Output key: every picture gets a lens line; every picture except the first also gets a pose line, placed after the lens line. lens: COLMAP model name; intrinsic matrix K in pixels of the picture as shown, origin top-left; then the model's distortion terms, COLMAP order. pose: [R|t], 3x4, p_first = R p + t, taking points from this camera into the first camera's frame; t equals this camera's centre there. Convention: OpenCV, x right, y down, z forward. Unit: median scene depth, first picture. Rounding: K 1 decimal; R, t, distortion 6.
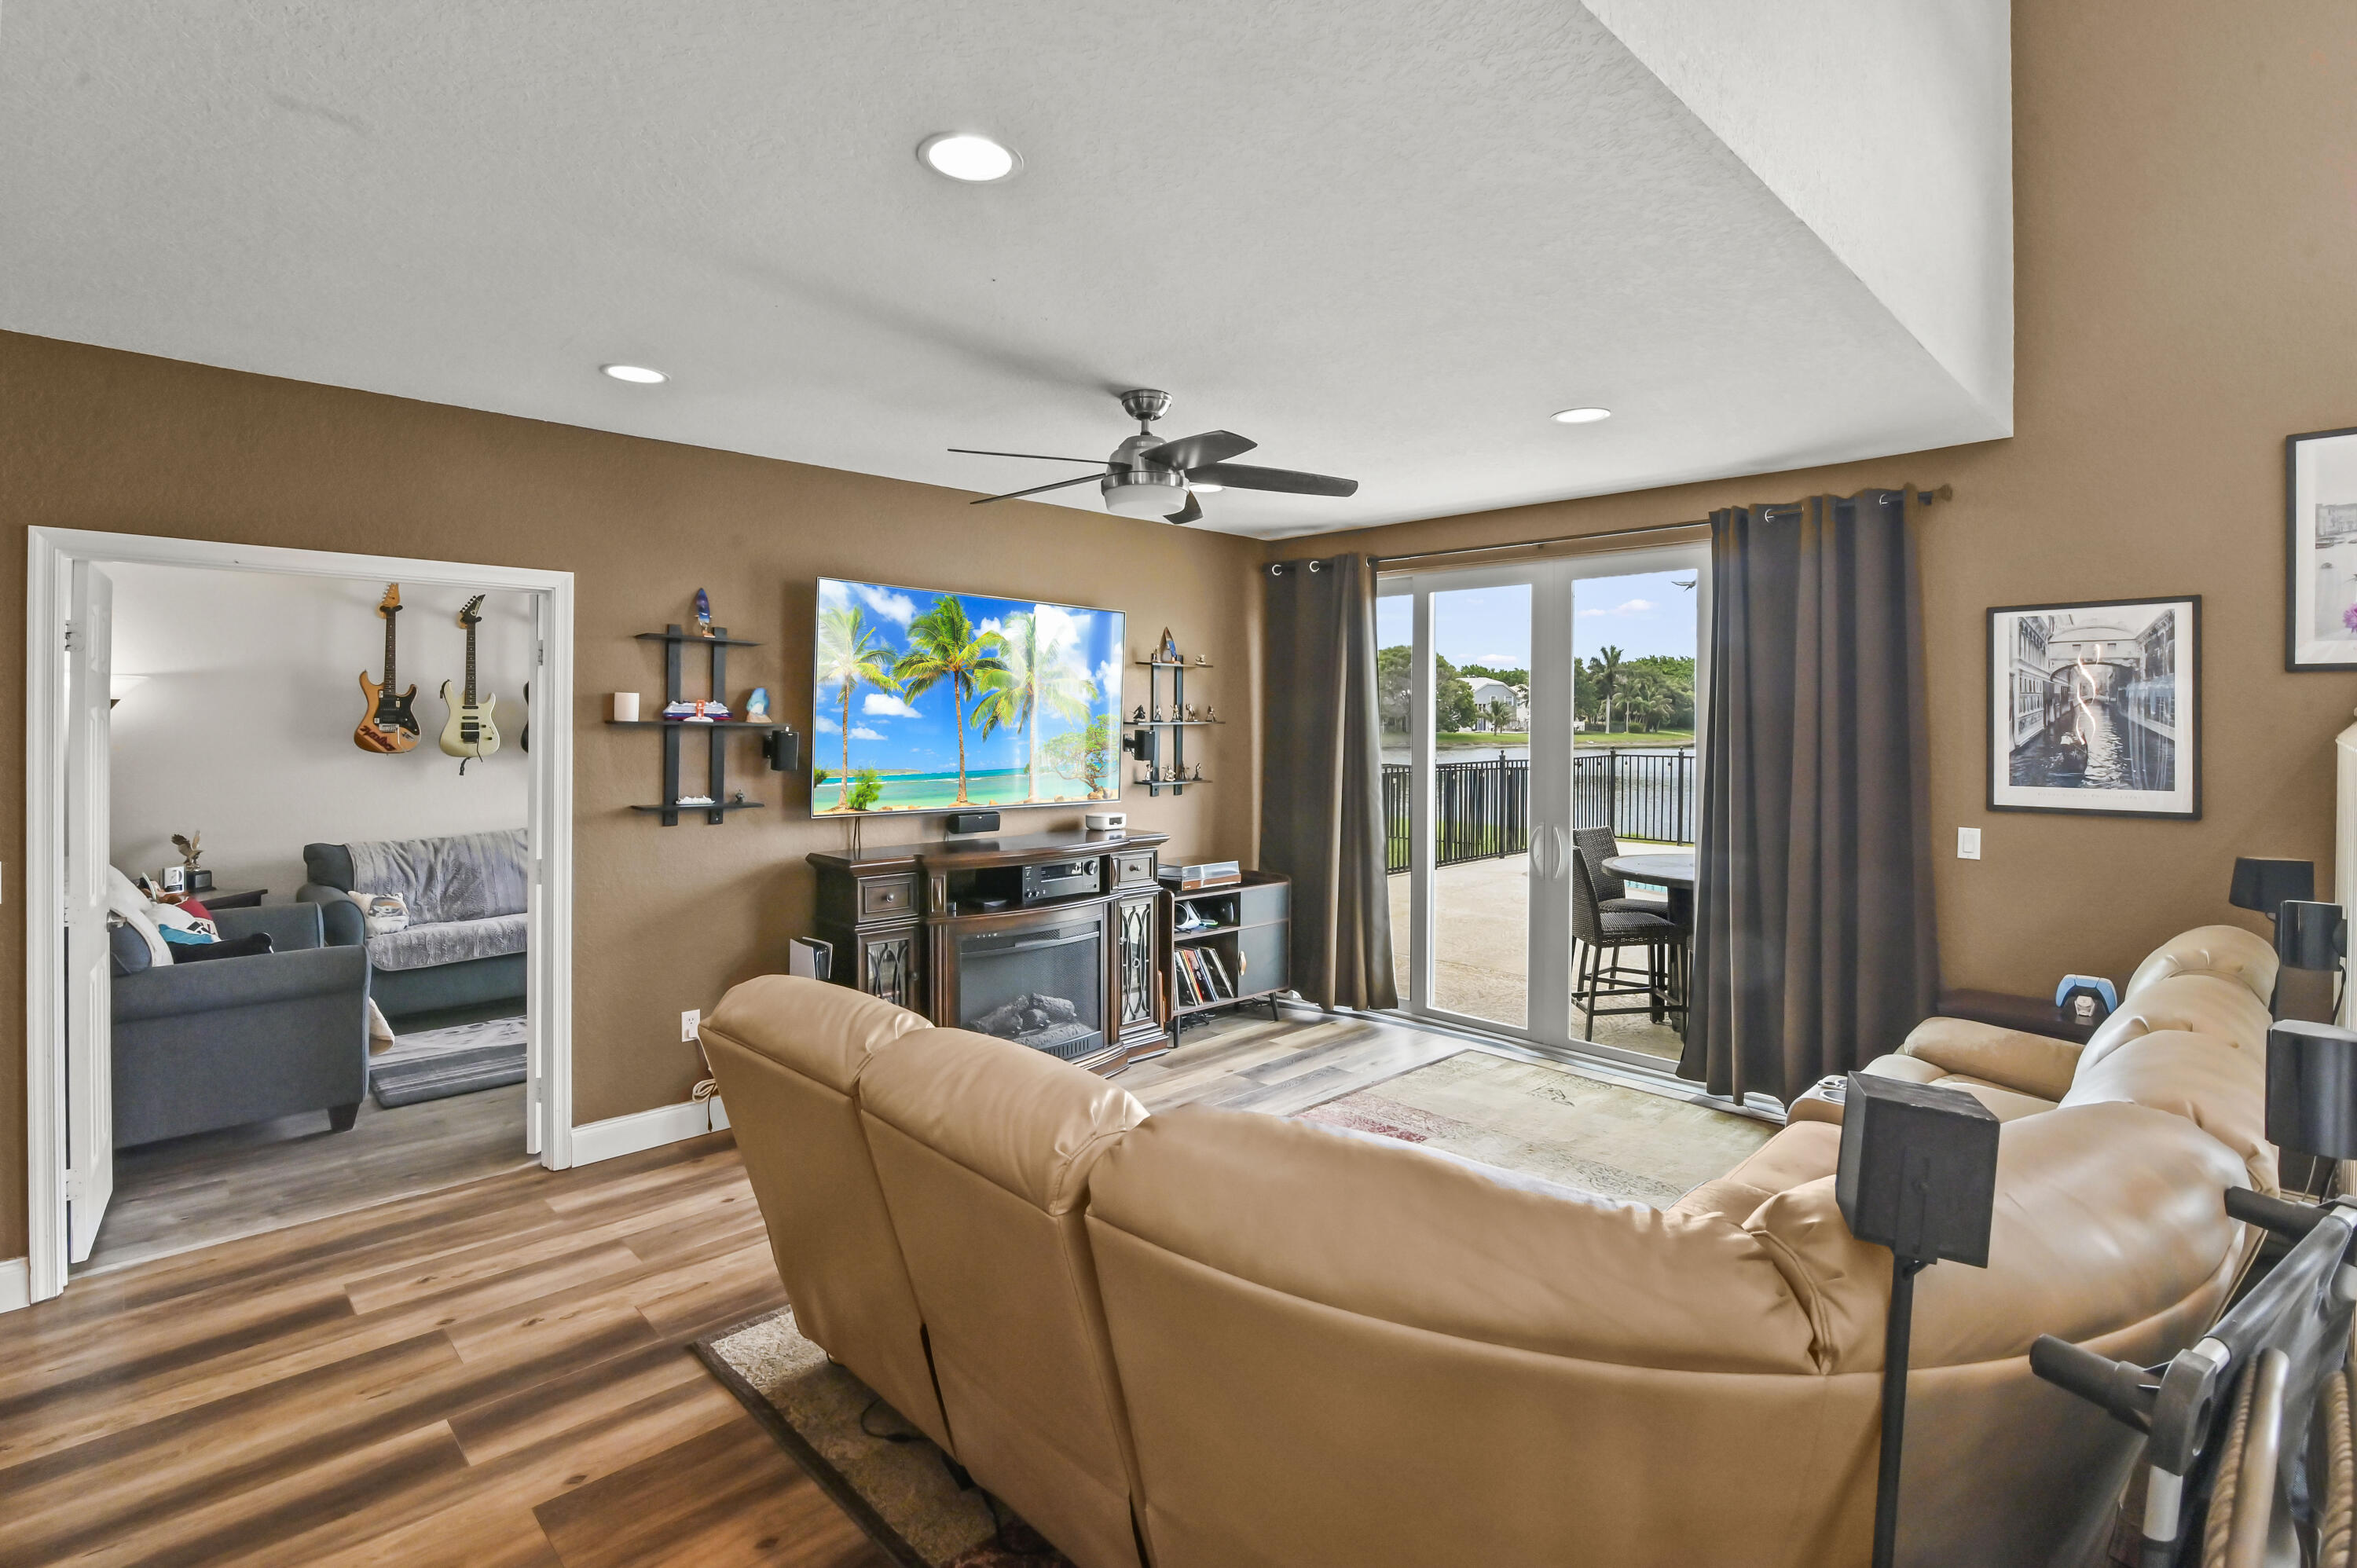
lens RADIAL K [[1085.5, 0, 1129.1], [0, 1085.5, 720.6], [0, 0, 1]] dist [-0.018869, 0.002907]
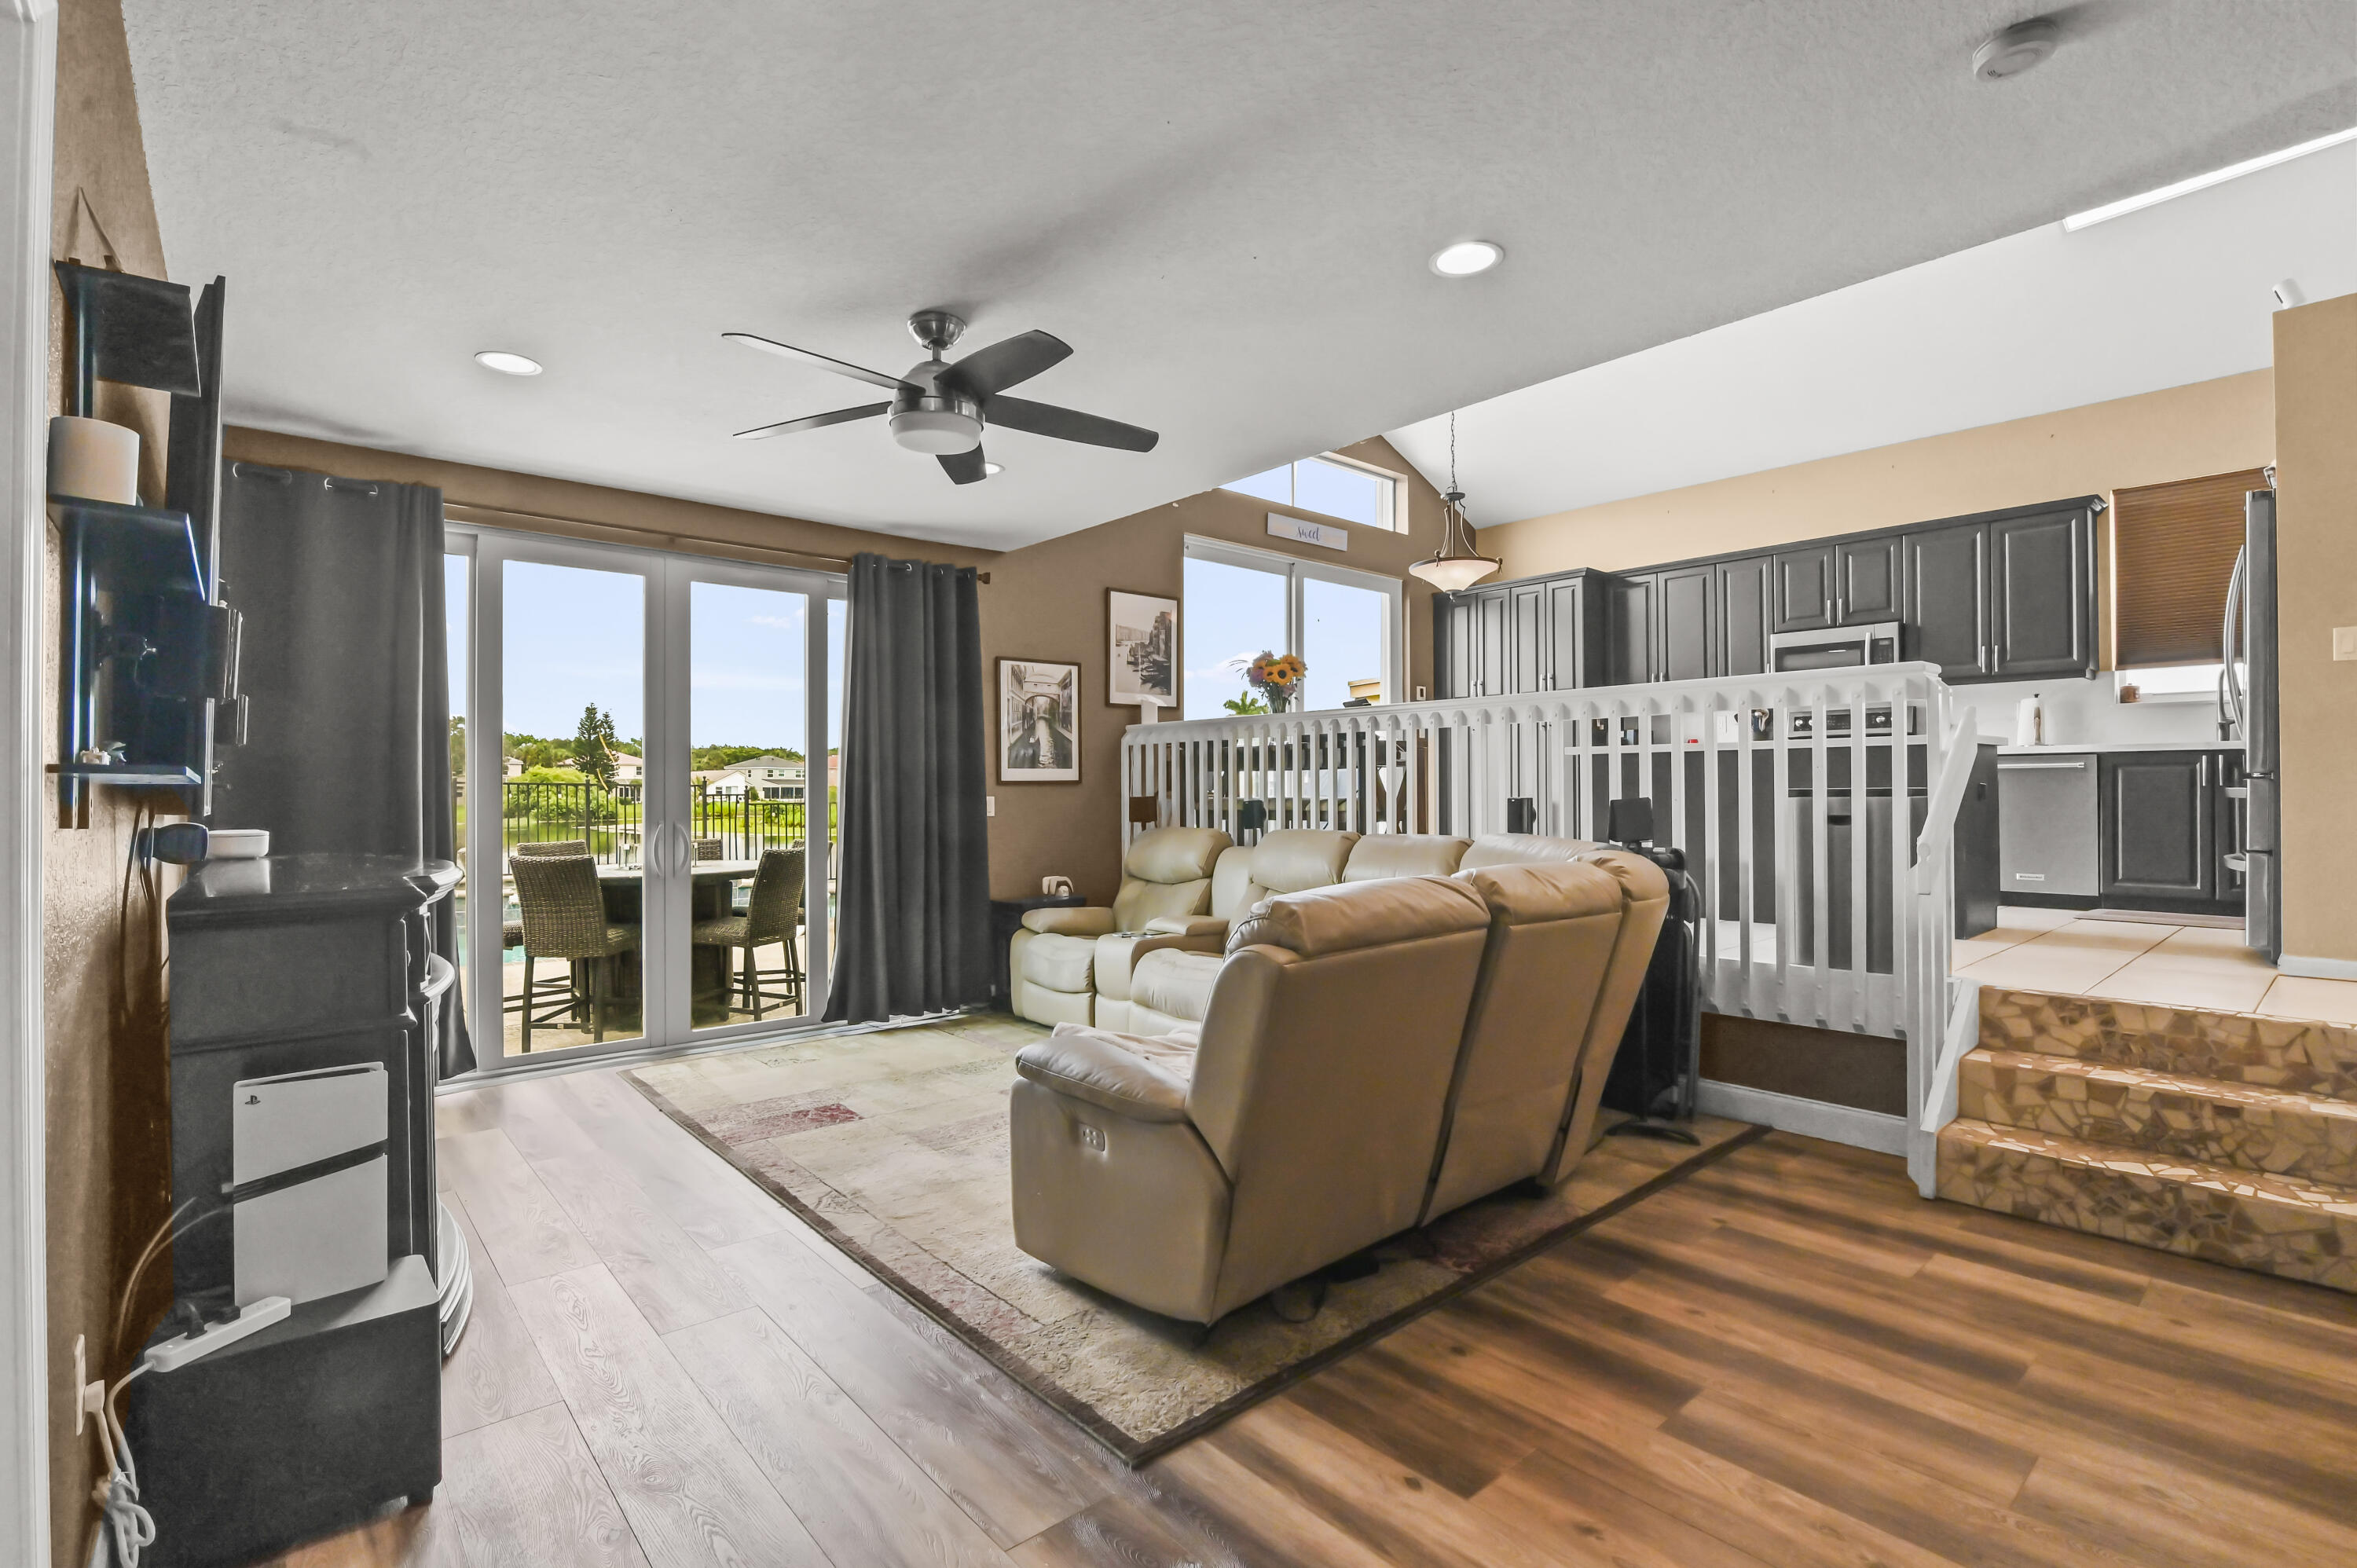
lens RADIAL K [[1085.5, 0, 1196.3], [0, 1085.5, 785.4], [0, 0, 1]] dist [-0.018869, 0.002907]
pose [[0.048720, 0.001704, 0.998811, -1.184205], [0.005084, 0.999985, -0.001954, 0.136505], [-0.998800, 0.005173, 0.048711, 0.969943]]
